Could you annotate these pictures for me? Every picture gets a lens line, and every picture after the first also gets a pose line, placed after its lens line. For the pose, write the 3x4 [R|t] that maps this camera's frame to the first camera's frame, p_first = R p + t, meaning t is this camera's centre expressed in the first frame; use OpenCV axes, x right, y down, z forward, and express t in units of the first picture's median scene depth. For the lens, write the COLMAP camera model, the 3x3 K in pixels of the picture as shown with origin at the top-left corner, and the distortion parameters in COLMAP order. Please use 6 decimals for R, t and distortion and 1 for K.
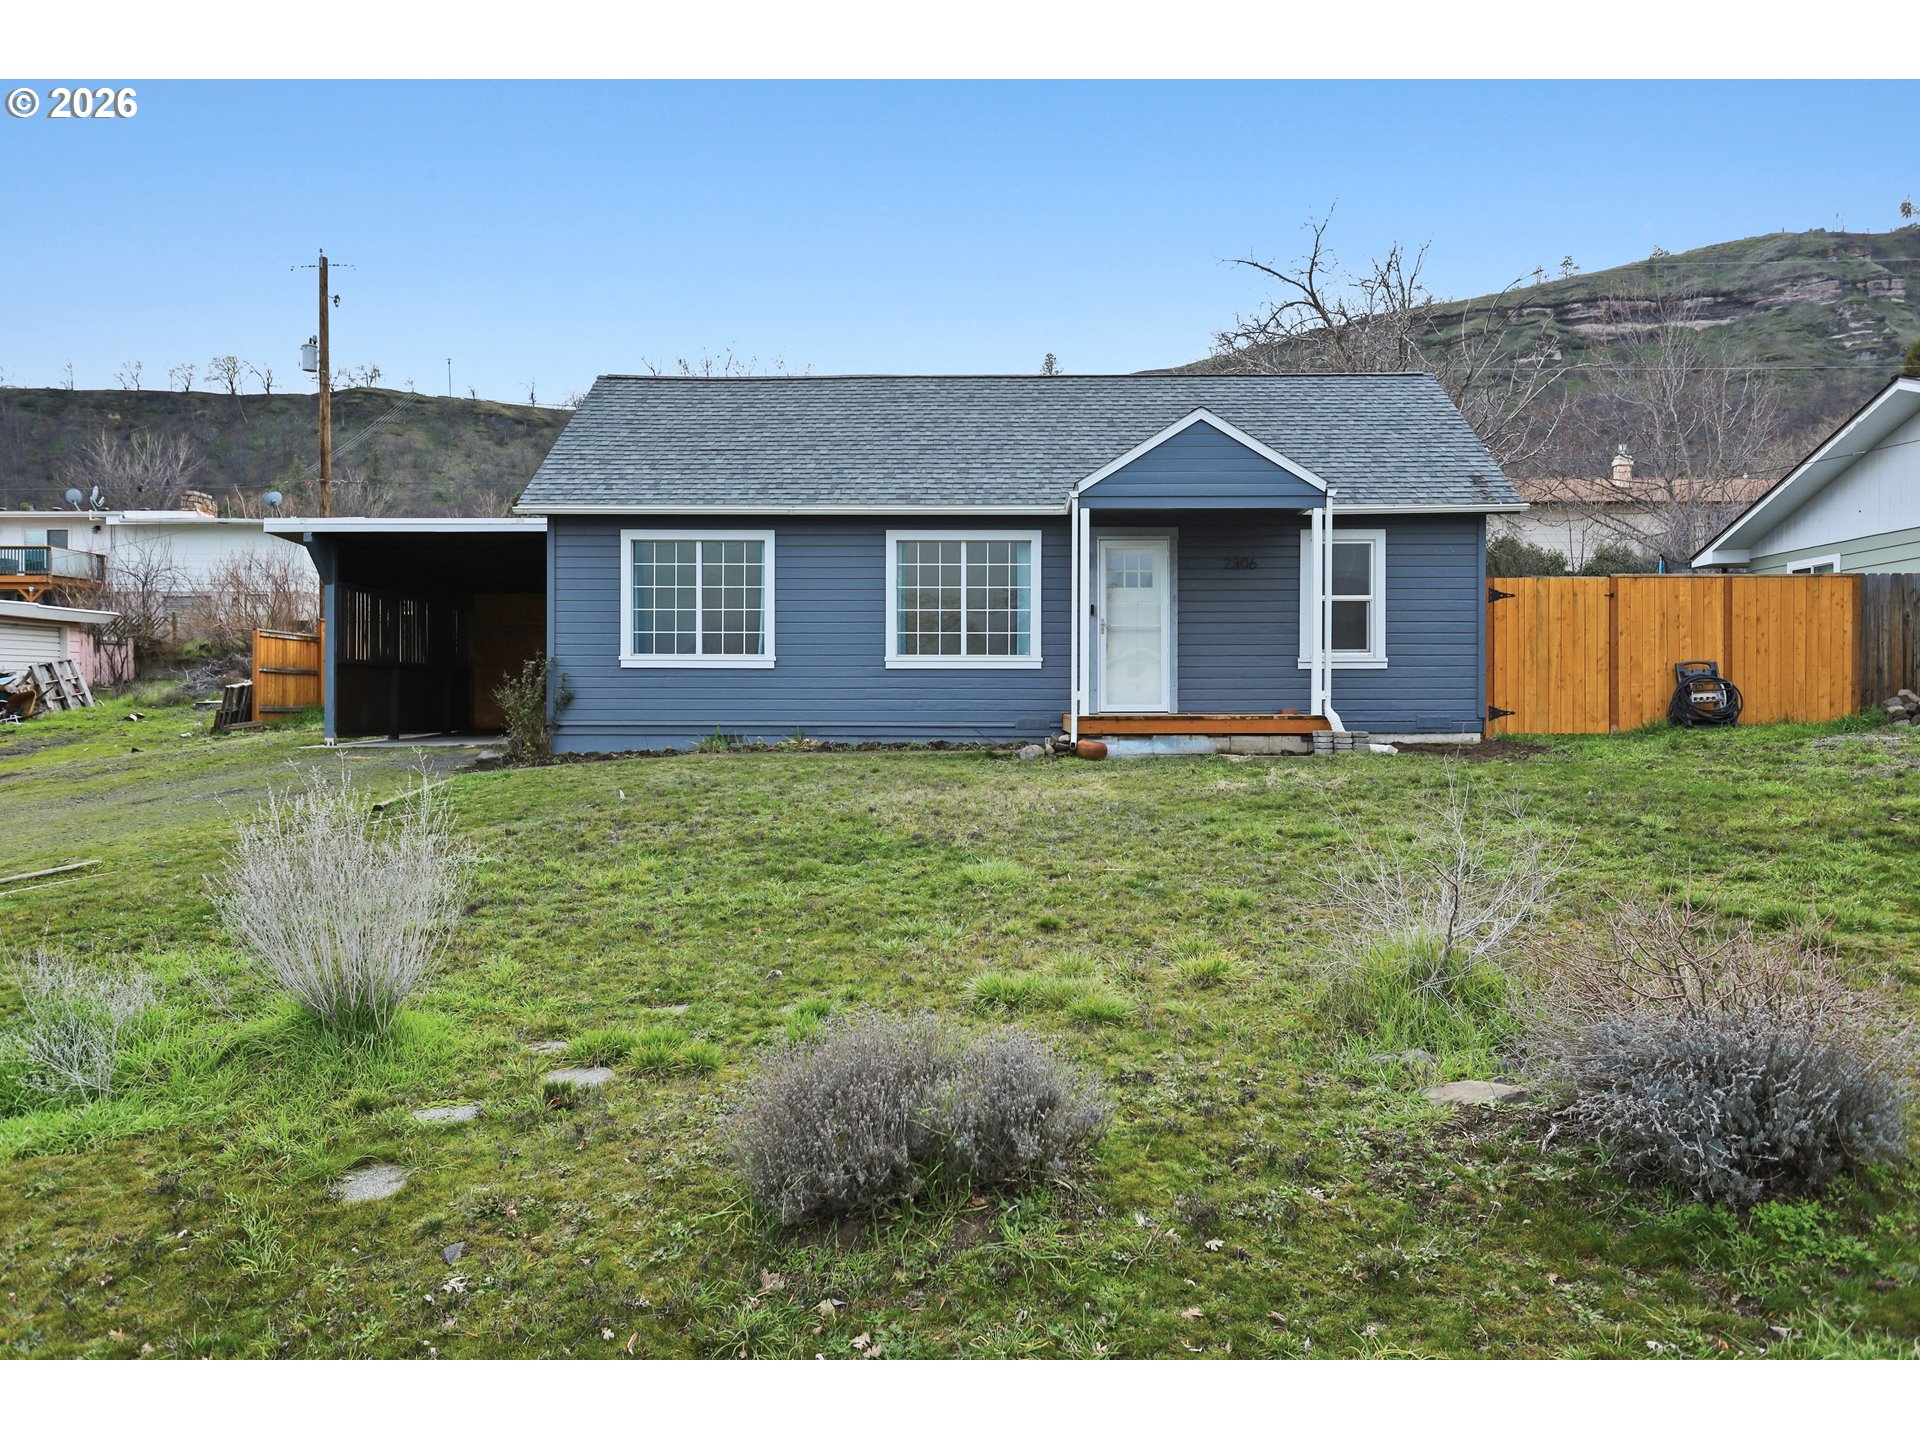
lens RADIAL K [[1414.8, 0, 1022.8], [0, 1414.8, 714.6], [0, 0, 1]] dist [-0.000705, 0.002697]
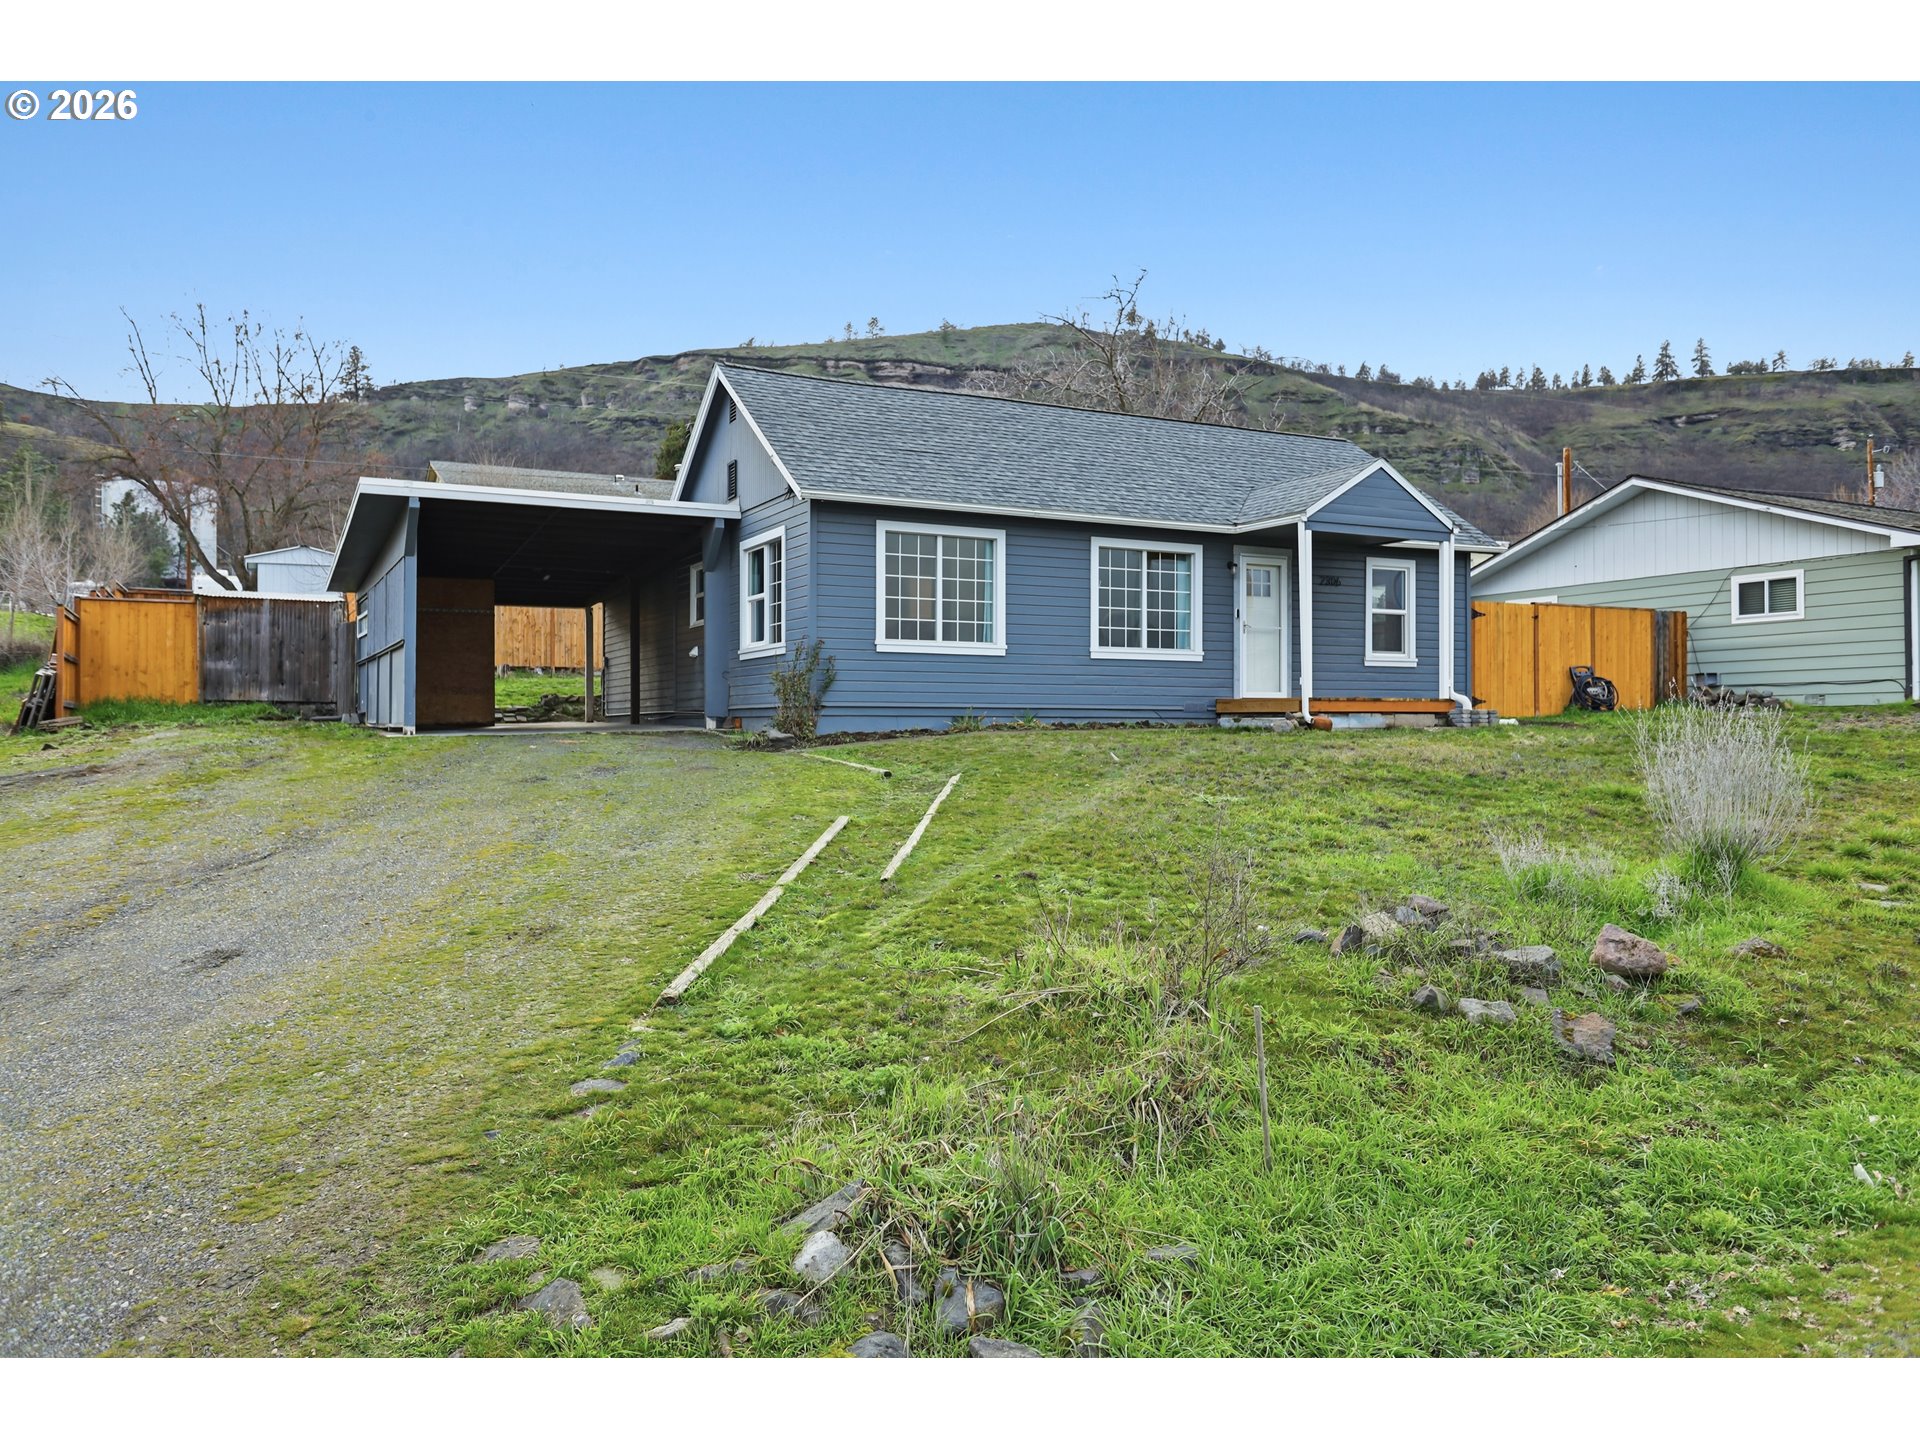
lens RADIAL K [[1414.8, 0, 1022.8], [0, 1414.8, 714.6], [0, 0, 1]] dist [-0.000705, 0.002697]
pose [[0.876297, 0.003263, 0.481761, -0.685495], [0.006872, 0.999791, -0.019271, 0.033775], [-0.481723, 0.020198, 0.876091, 0.034305]]
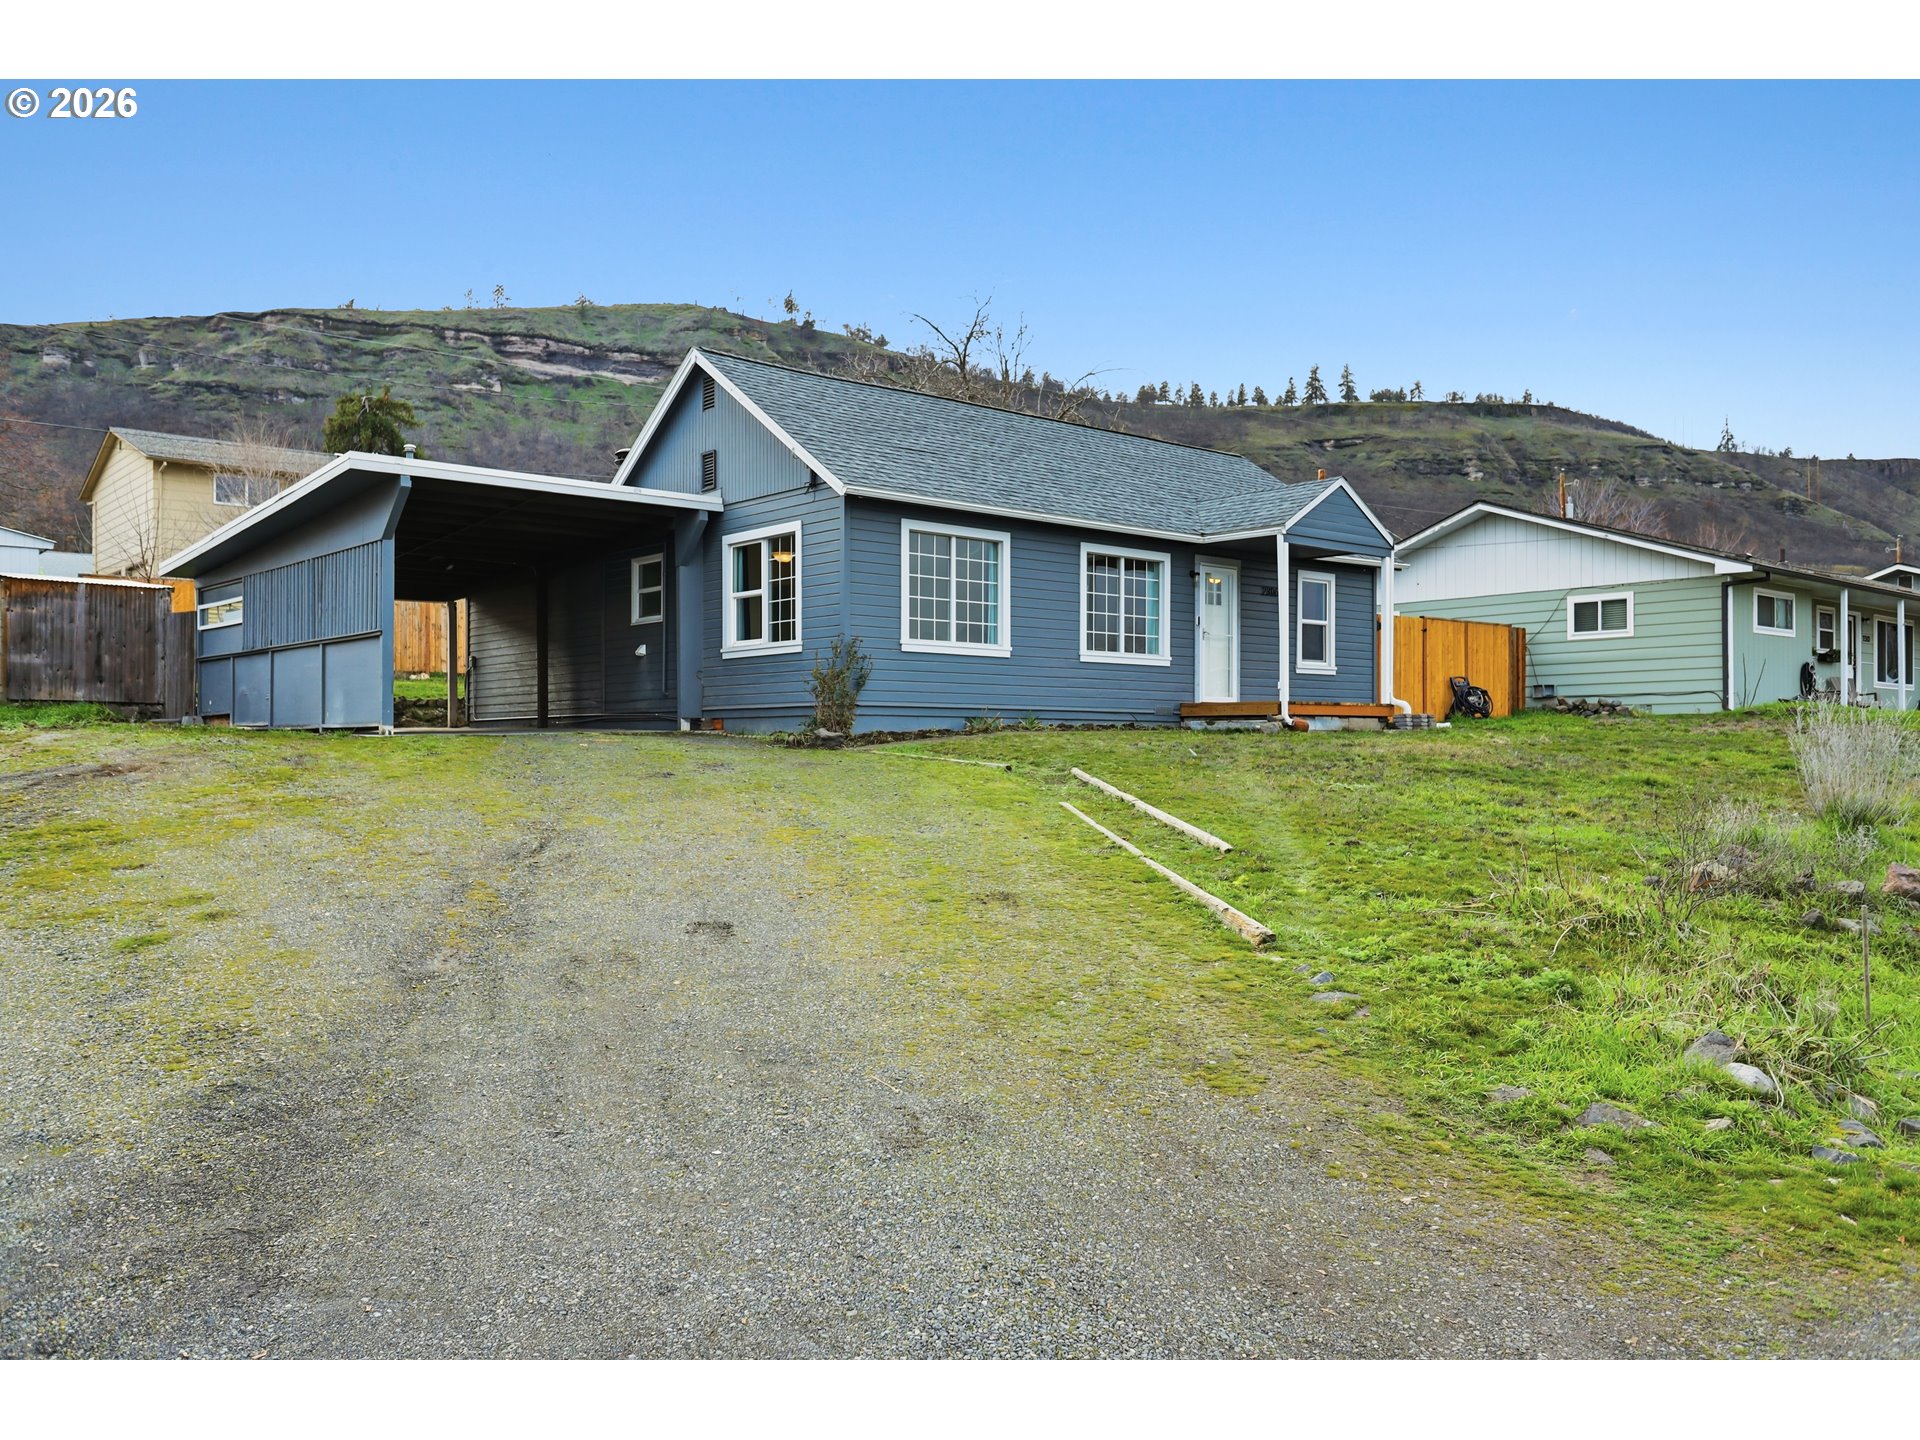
lens RADIAL K [[1519.2, 0, 1026.4], [0, 1519.2, 727.5], [0, 0, 1]] dist [0.001334, -0.000937]
pose [[0.734008, 0.007505, 0.679099, -0.962569], [0.010077, 0.999709, -0.021939, 0.047660], [-0.679066, 0.022947, 0.733719, 0.121861]]
